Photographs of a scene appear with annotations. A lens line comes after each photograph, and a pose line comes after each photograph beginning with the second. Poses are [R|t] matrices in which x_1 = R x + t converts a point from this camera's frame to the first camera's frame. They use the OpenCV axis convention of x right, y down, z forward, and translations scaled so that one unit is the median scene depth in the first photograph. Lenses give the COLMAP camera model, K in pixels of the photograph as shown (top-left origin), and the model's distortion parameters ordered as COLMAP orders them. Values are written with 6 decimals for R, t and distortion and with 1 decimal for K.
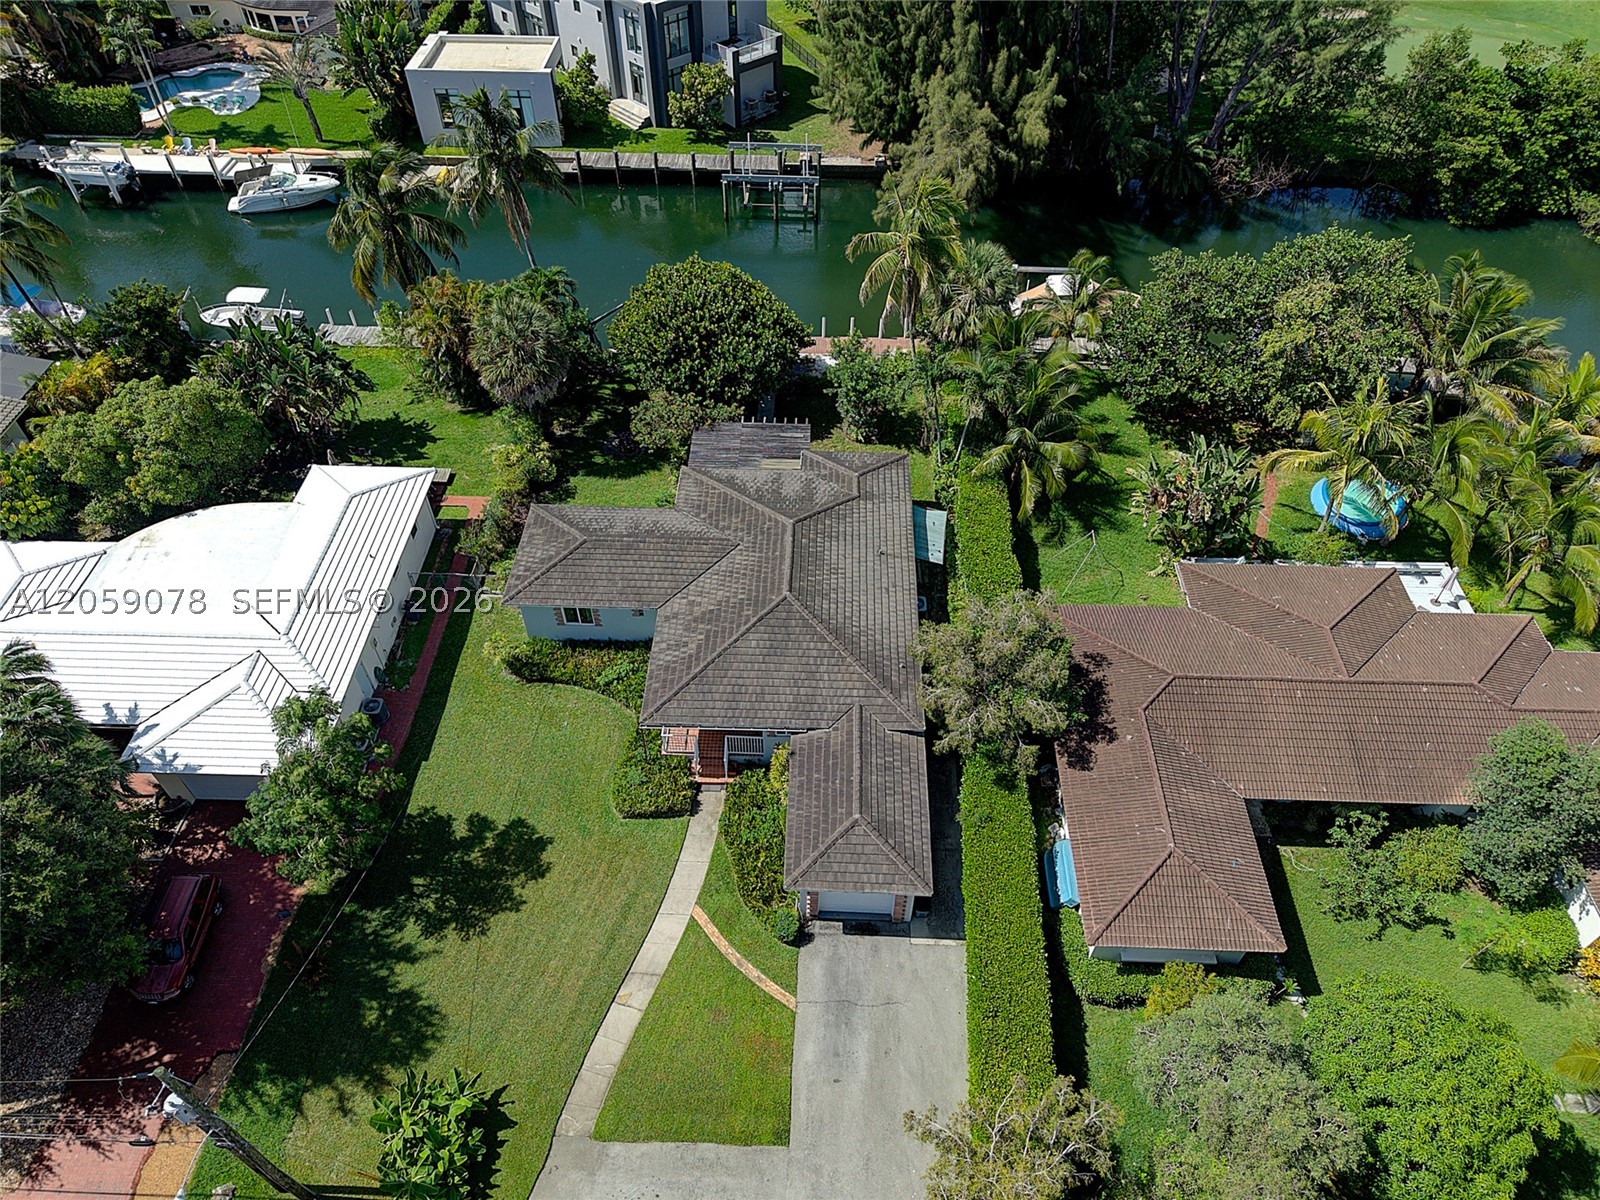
lens RADIAL K [[1066.6, 0, 797.8], [0, 1066.6, 597.3], [0, 0, 1]] dist [0.024049, -0.022432]
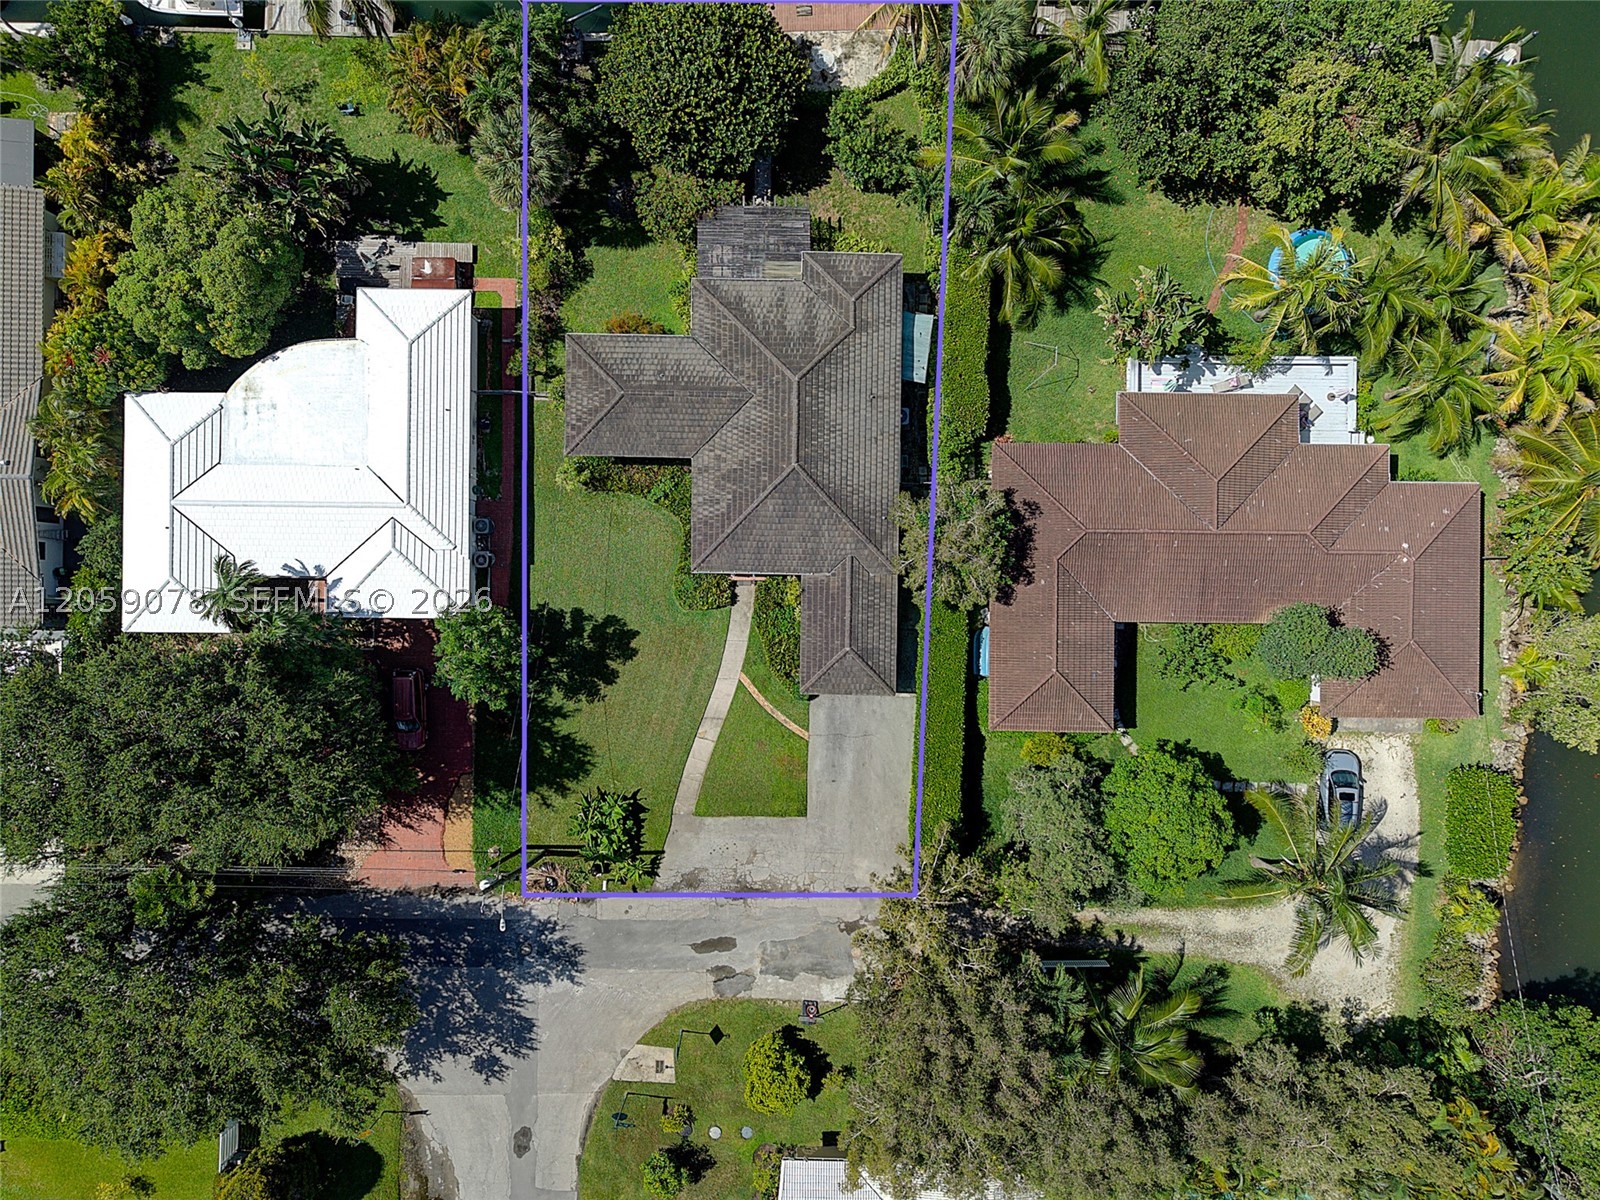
lens RADIAL K [[1066.6, 0, 804.0], [0, 1066.6, 602.2], [0, 0, 1]] dist [0.024049, -0.022432]
pose [[0.999716, -0.023817, -0.001046, -0.002353], [0.018264, 0.736939, 0.675712, -0.770418], [-0.015322, -0.675540, 0.737165, -0.040812]]
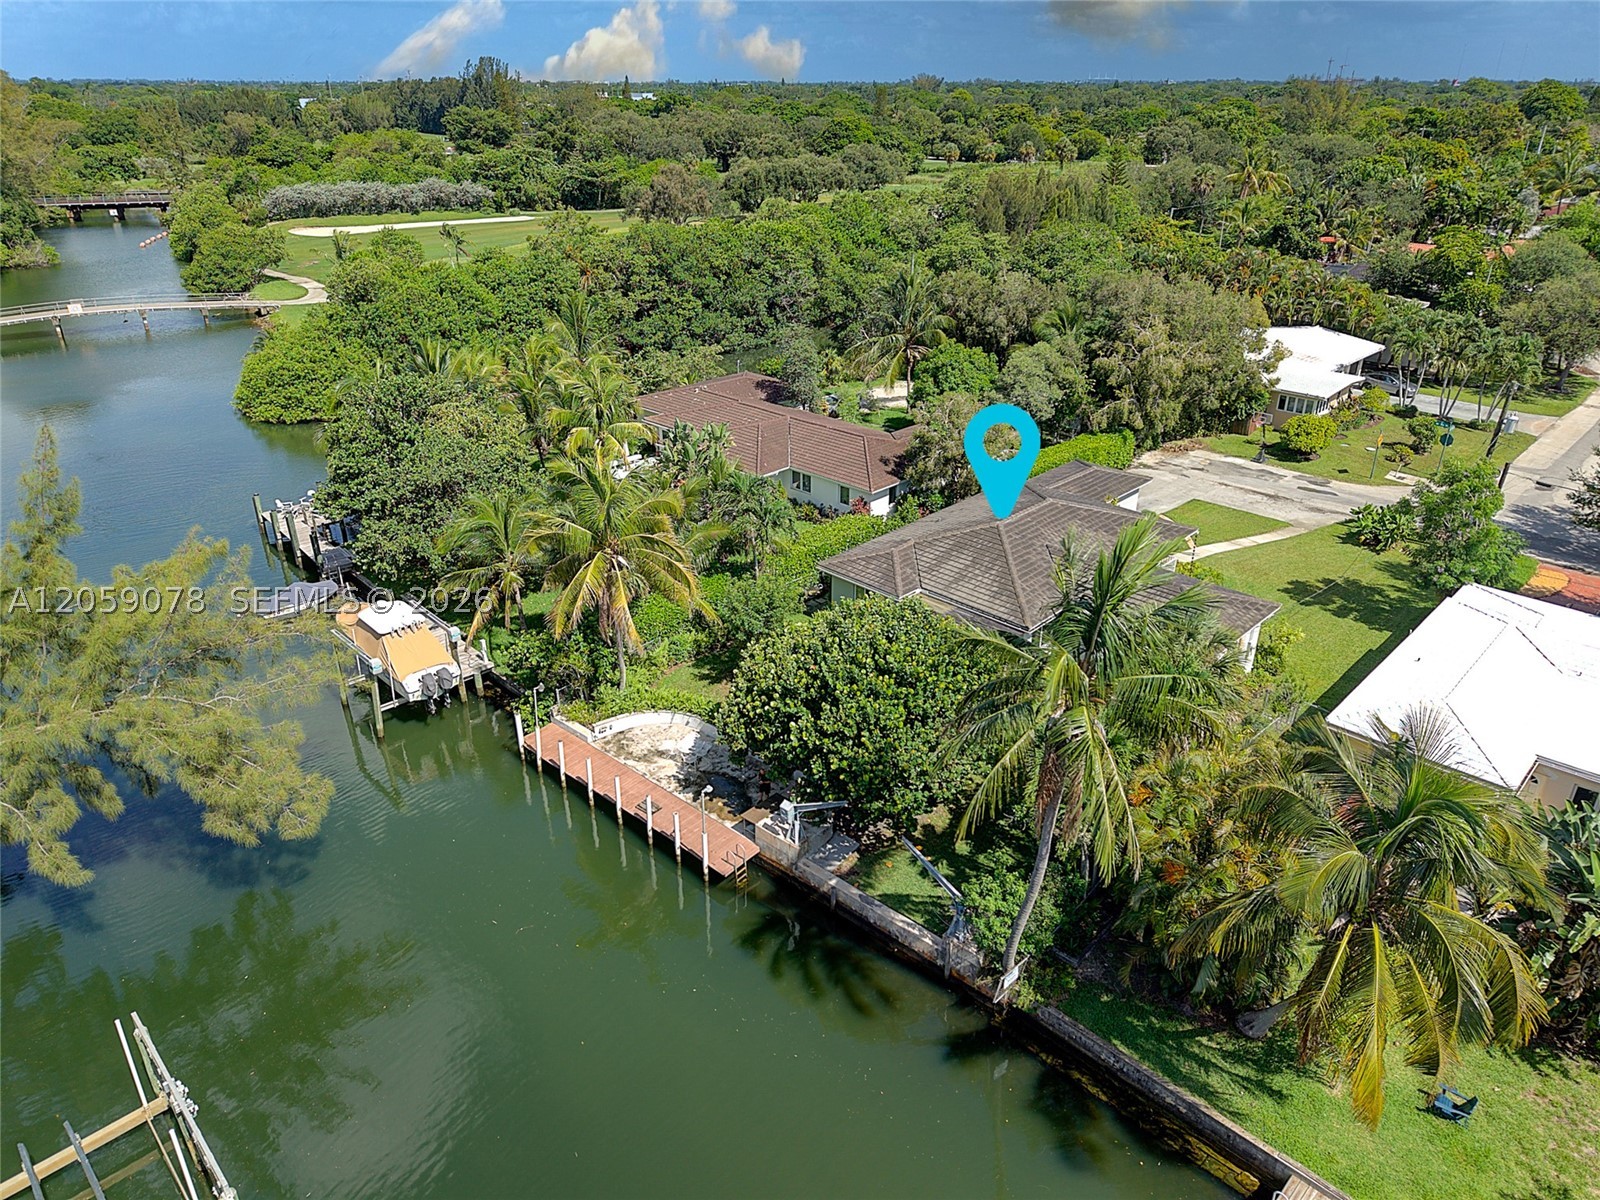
lens RADIAL K [[1066.6, 0, 795.5], [0, 1066.6, 596.3], [0, 0, 1]] dist [0.024049, -0.022432]
pose [[-0.740643, -0.288888, 0.606623, -0.604085], [0.494294, 0.377268, 0.783162, -1.131254], [-0.455105, 0.879894, -0.136625, 1.476059]]
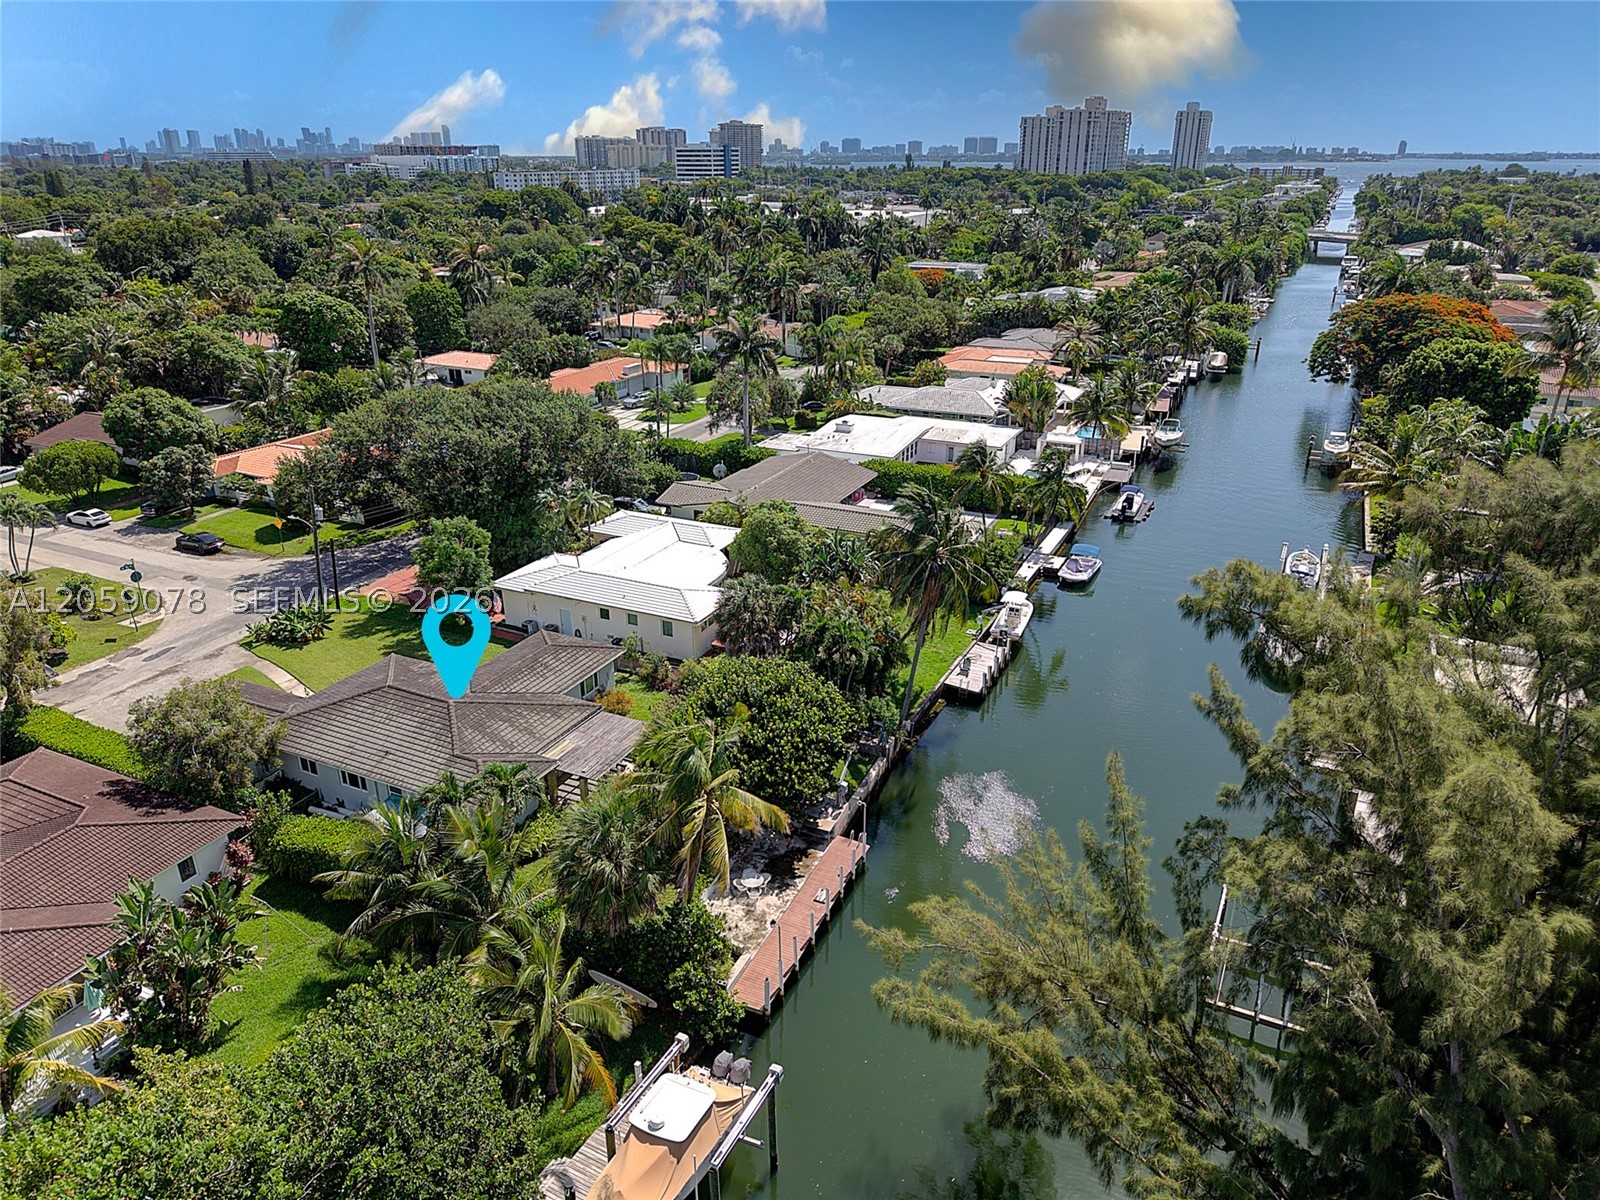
lens RADIAL K [[1066.6, 0, 807.4], [0, 1066.6, 582.7], [0, 0, 1]] dist [0.024049, -0.022432]
pose [[-0.395539, 0.343969, -0.851607, 0.923412], [-0.673614, 0.521653, 0.523567, -1.180085], [0.624334, 0.780745, 0.025369, 1.255663]]
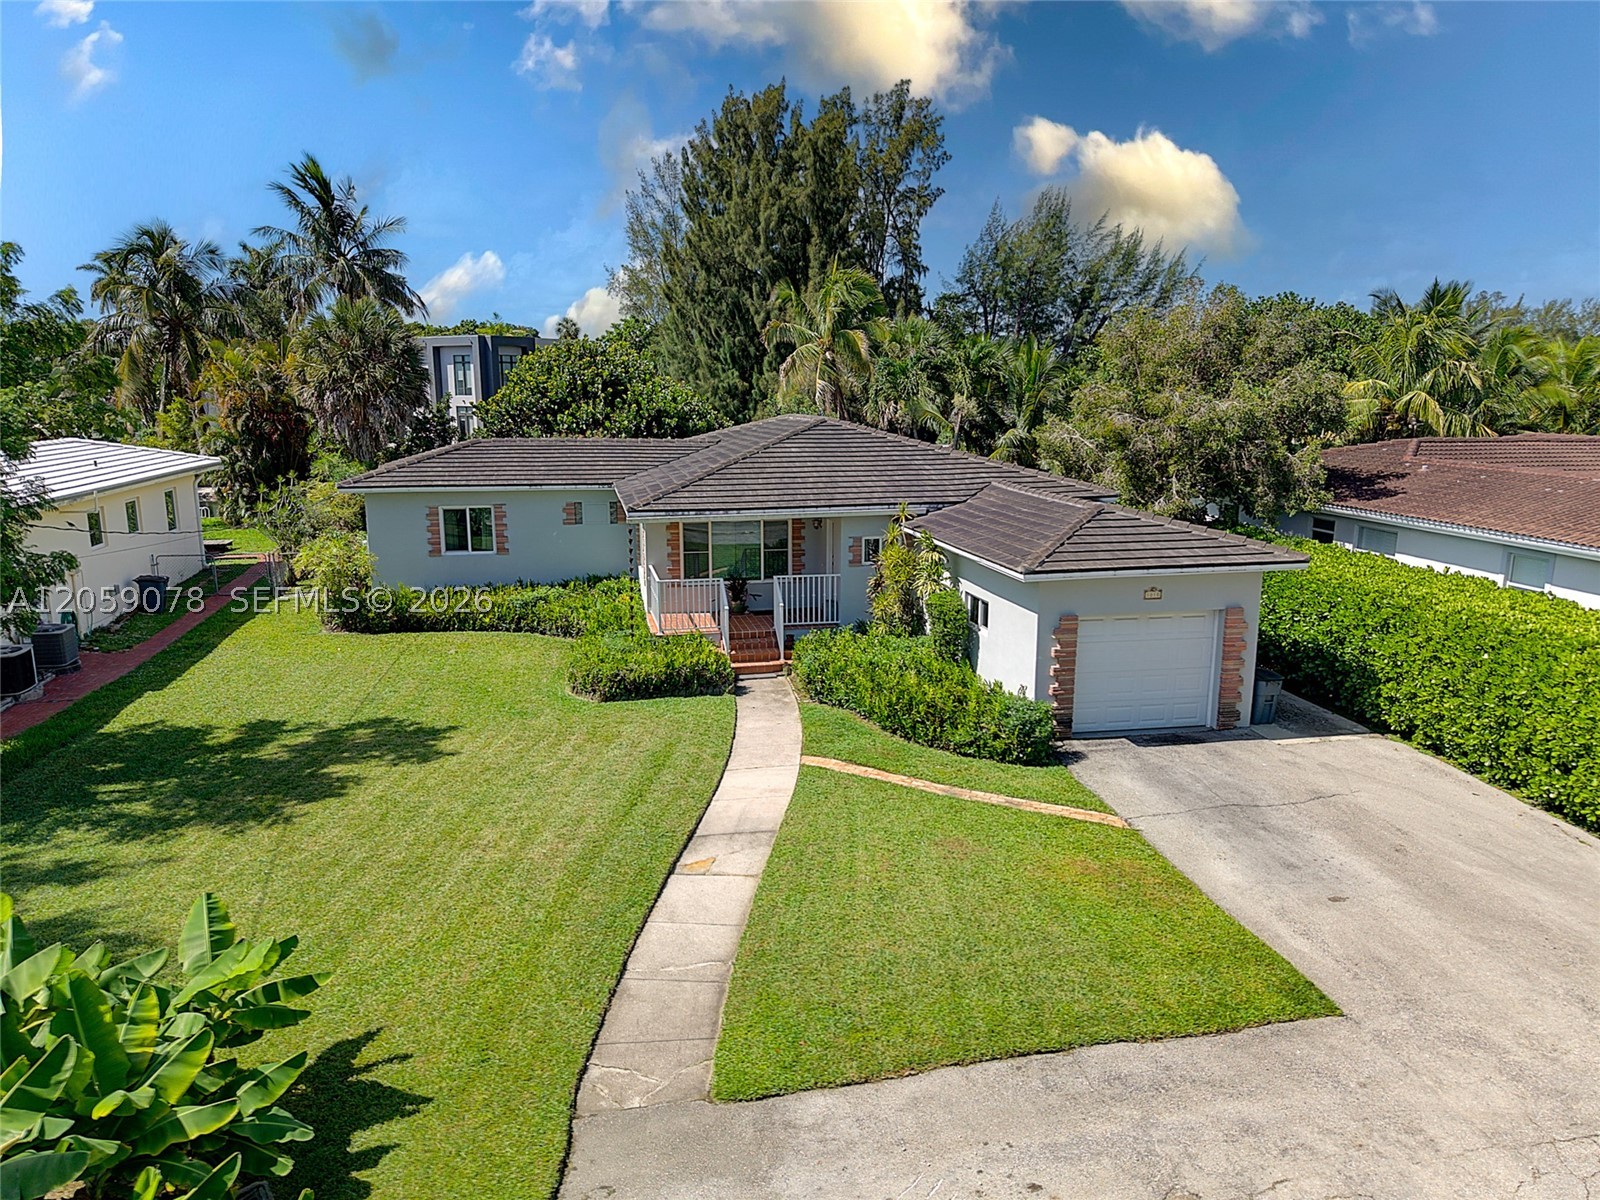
lens RADIAL K [[1066.6, 0, 798.1], [0, 1066.6, 600.8], [0, 0, 1]] dist [0.024049, -0.022432]
pose [[0.970457, -0.047511, 0.236550, -0.193123], [0.176294, 0.808983, -0.560774, 0.467846], [-0.164722, 0.585909, 0.793459, 0.587612]]
